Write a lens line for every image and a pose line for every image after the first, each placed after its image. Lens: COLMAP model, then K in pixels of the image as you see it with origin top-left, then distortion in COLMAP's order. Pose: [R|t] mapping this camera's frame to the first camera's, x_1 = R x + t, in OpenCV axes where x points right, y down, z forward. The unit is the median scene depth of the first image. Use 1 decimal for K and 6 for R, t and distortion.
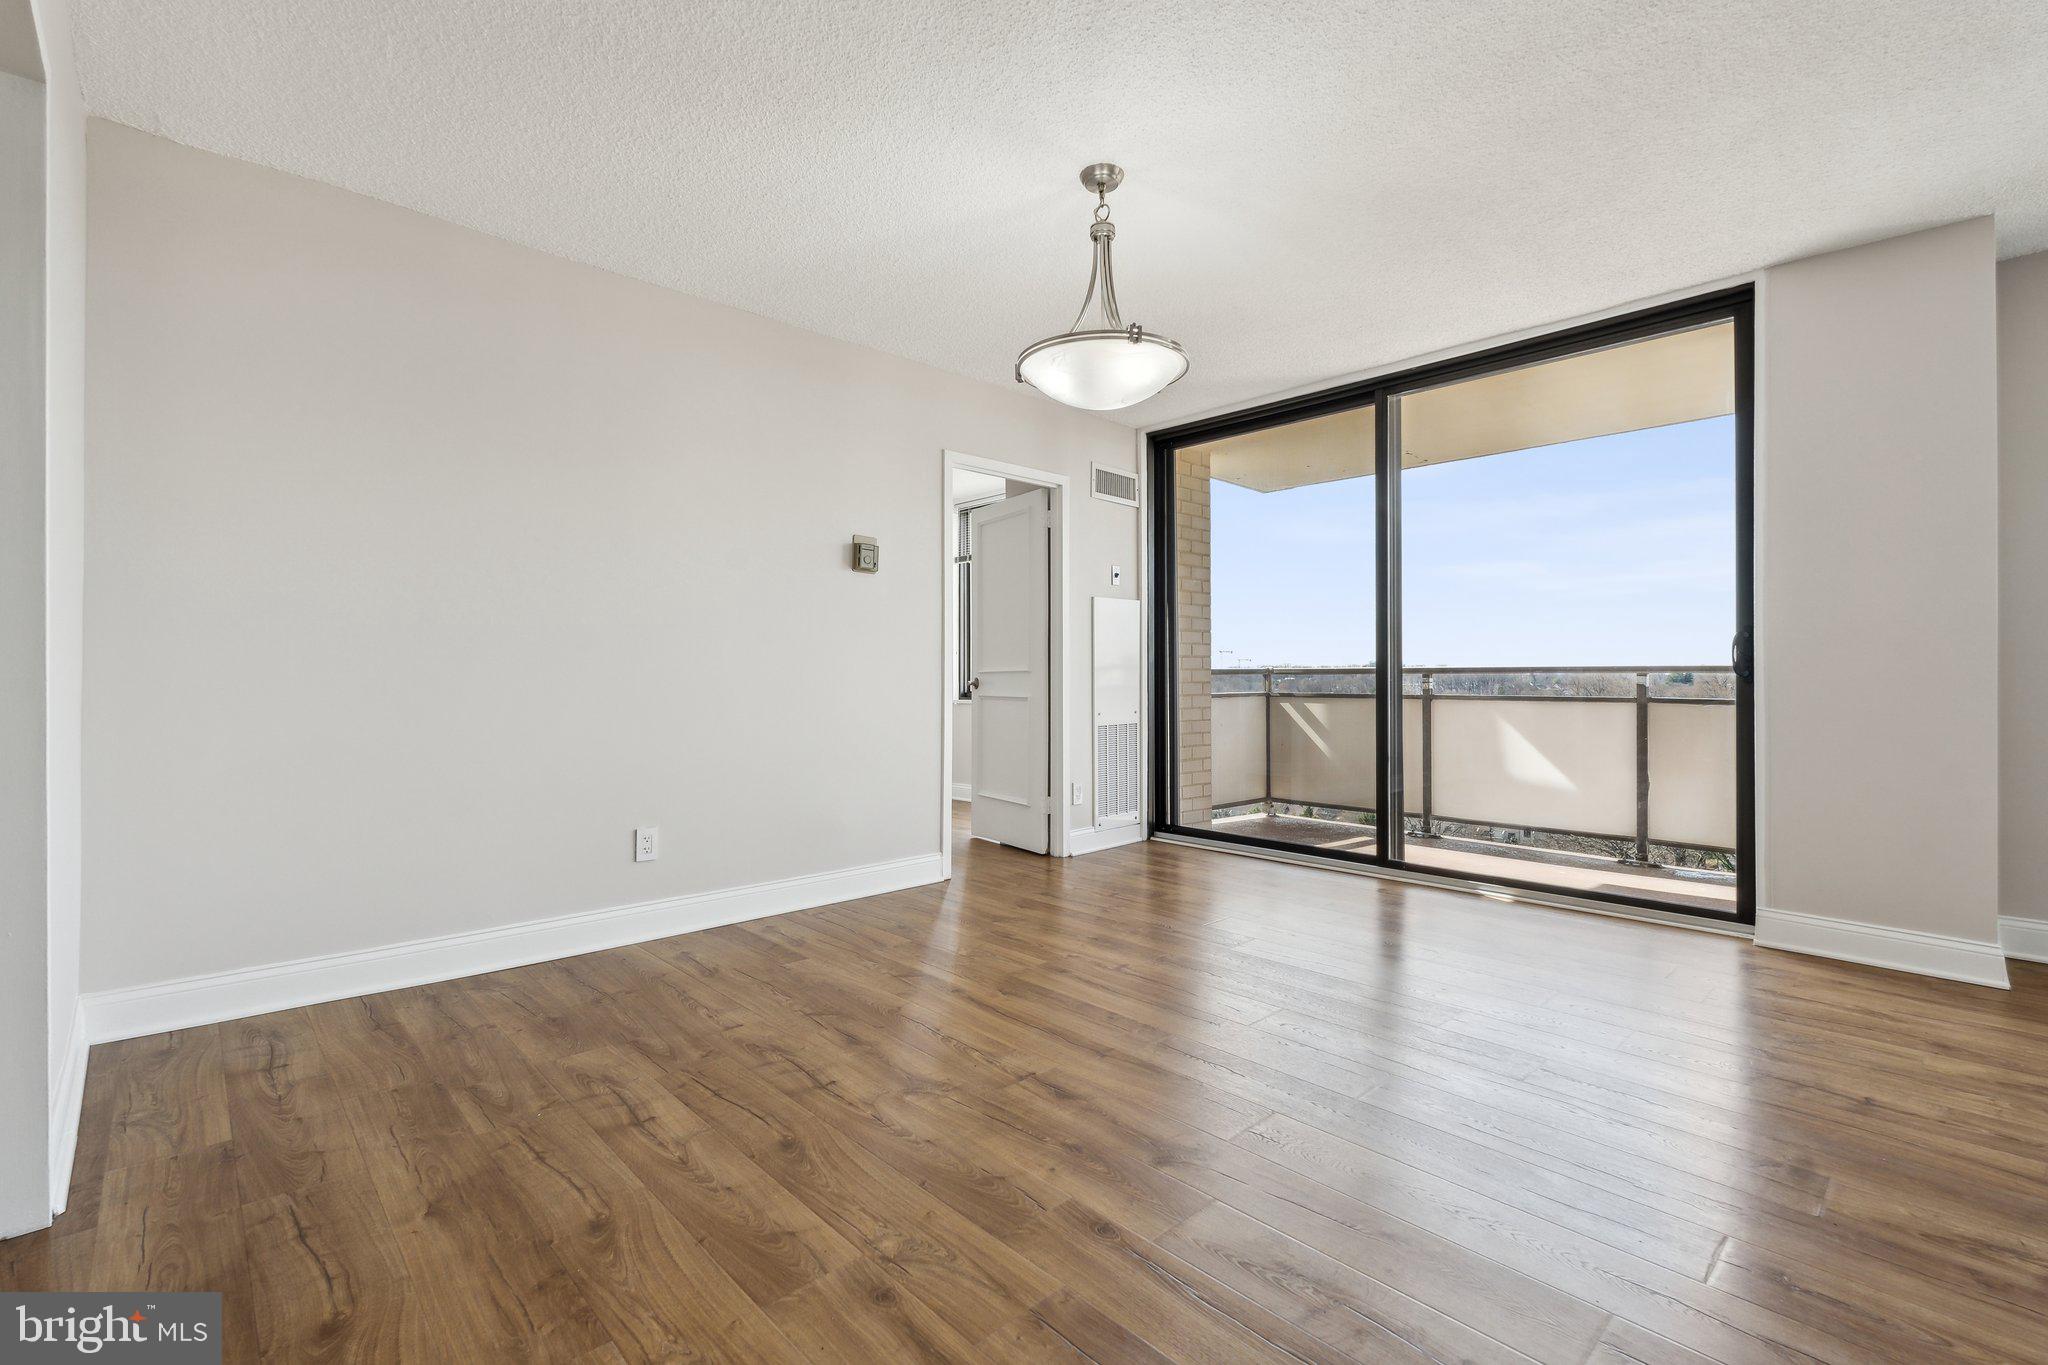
lens RADIAL K [[910.1, 0, 1013.8], [0, 910.1, 676.0], [0, 0, 1]] dist [-0.004490, -0.000927]
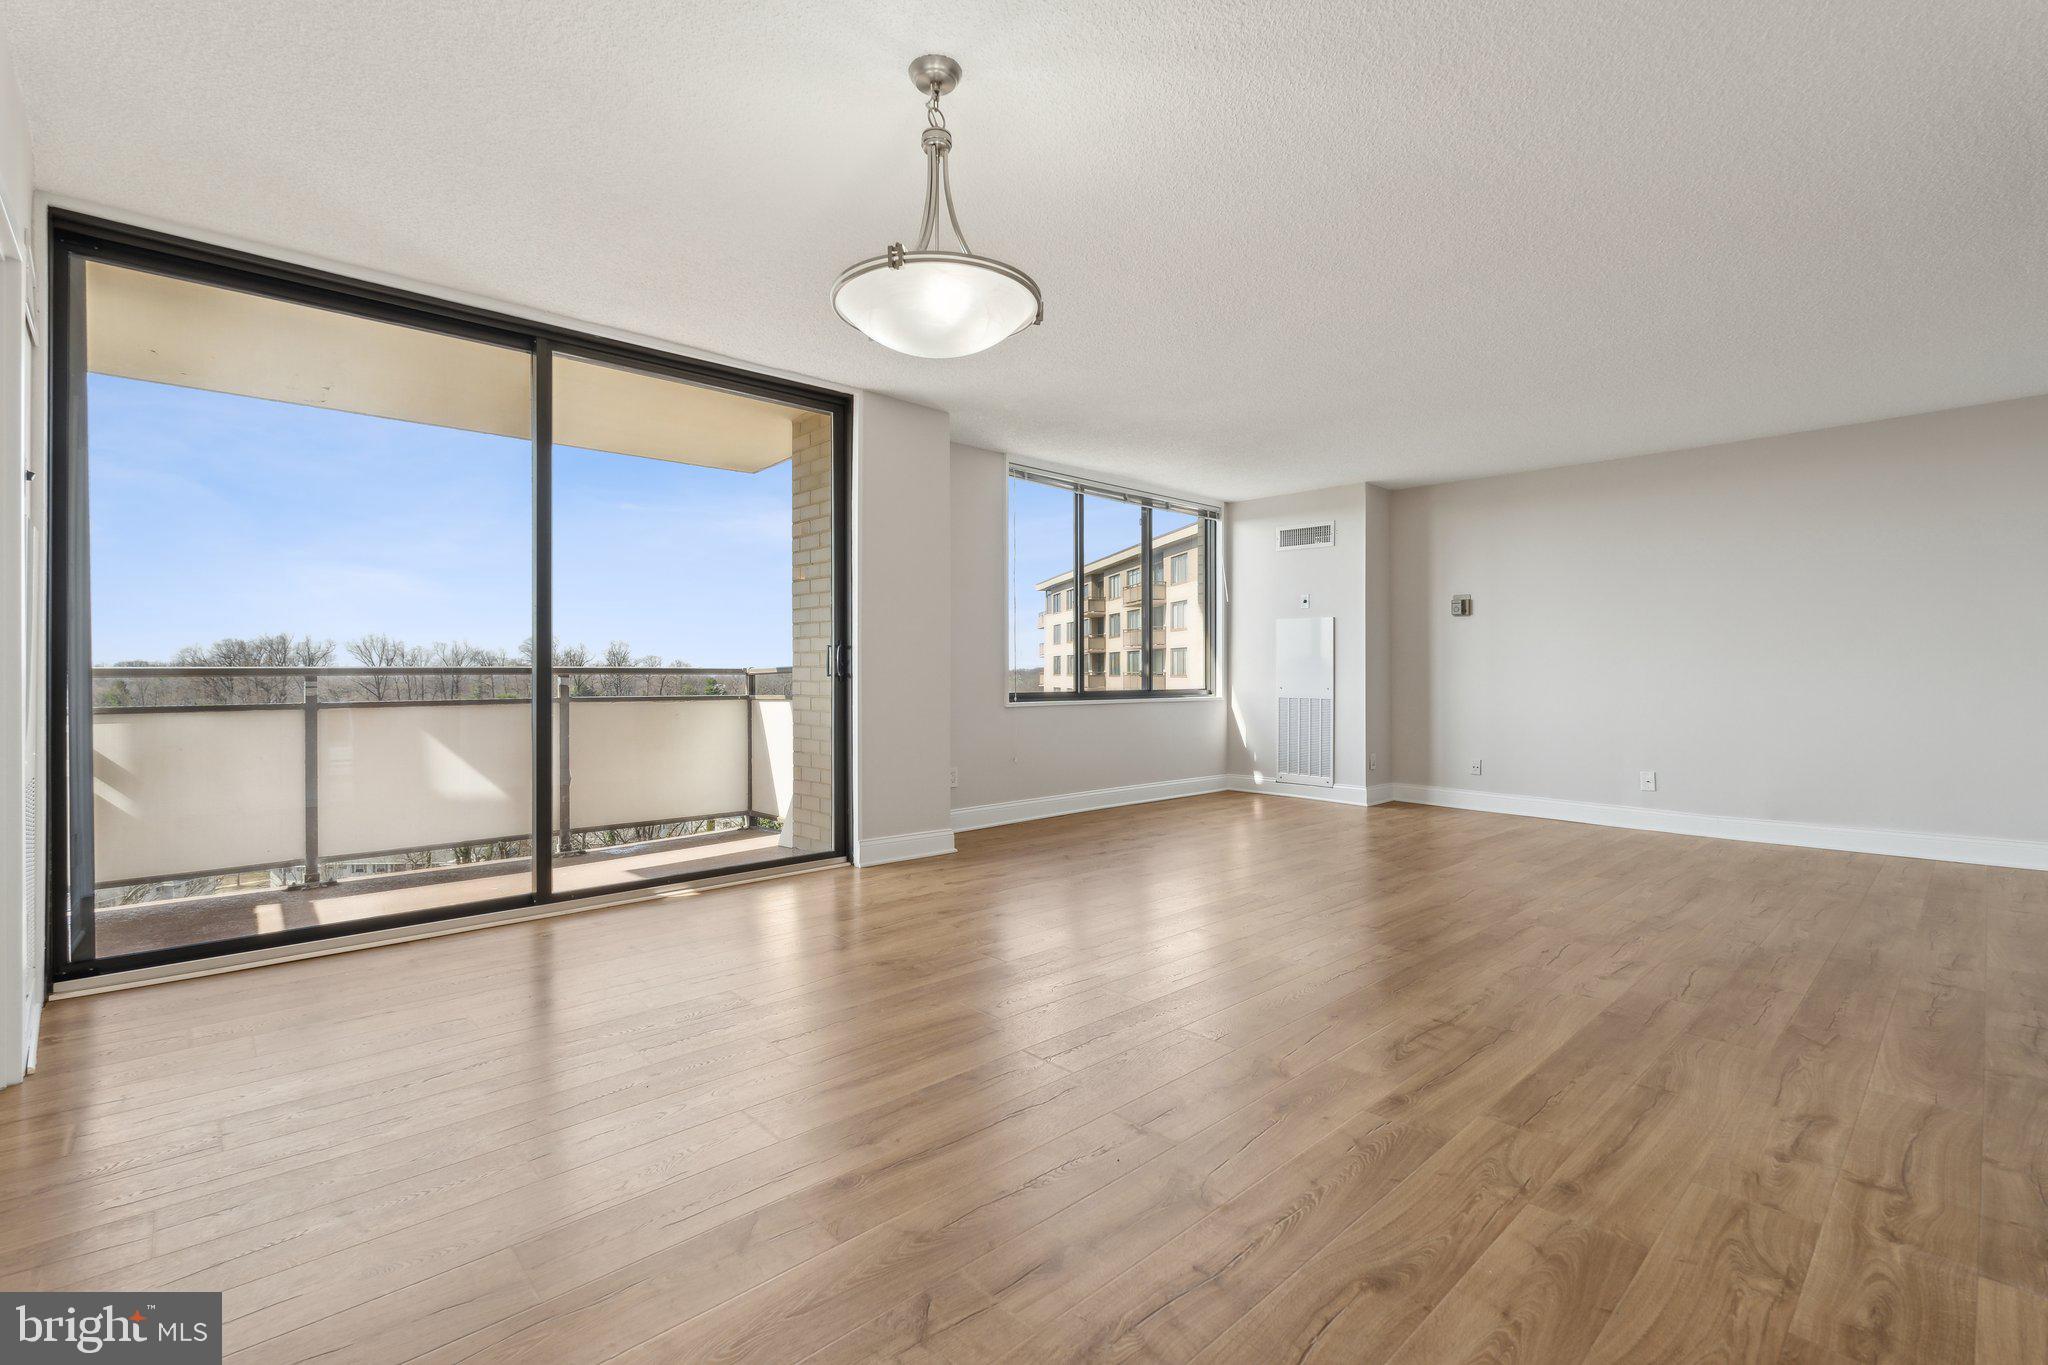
lens RADIAL K [[910.1, 0, 1013.8], [0, 910.1, 668.6], [0, 0, 1]] dist [-0.004490, -0.000927]
pose [[0.002078, 0.005908, 0.999980, -0.665332], [0.002667, 0.999979, -0.005914, -0.003780], [-0.999994, 0.002679, 0.002062, 0.848051]]
